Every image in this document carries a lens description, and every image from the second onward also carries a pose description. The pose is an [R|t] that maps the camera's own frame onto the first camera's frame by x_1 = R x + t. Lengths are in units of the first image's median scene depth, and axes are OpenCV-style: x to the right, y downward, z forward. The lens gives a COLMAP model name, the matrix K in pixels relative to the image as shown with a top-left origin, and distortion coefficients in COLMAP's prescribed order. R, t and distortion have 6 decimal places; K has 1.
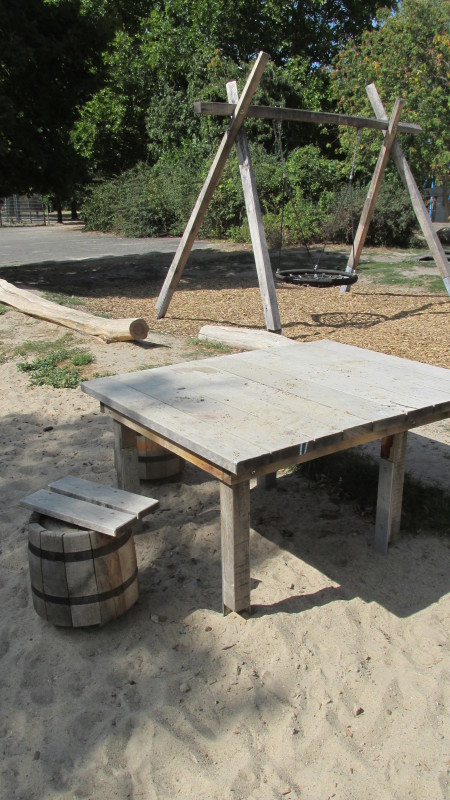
lens RADIAL K [[691.3, 0, 222.5], [0, 691.3, 400.3], [0, 0, 1]] dist [-0.003260, 0.002108]
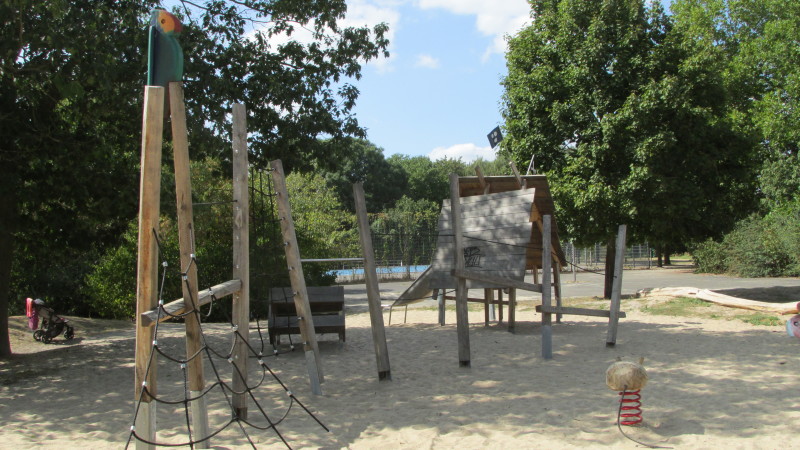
lens RADIAL K [[873.0, 0, 399.8], [0, 873.0, 222.7], [0, 0, 1]] dist [-0.013172, 0.000000]
pose [[0.900120, -0.022584, -0.435056, -0.019350], [-0.111626, 0.953359, -0.280440, 0.145416], [0.421098, 0.300993, 0.855617, -0.497241]]
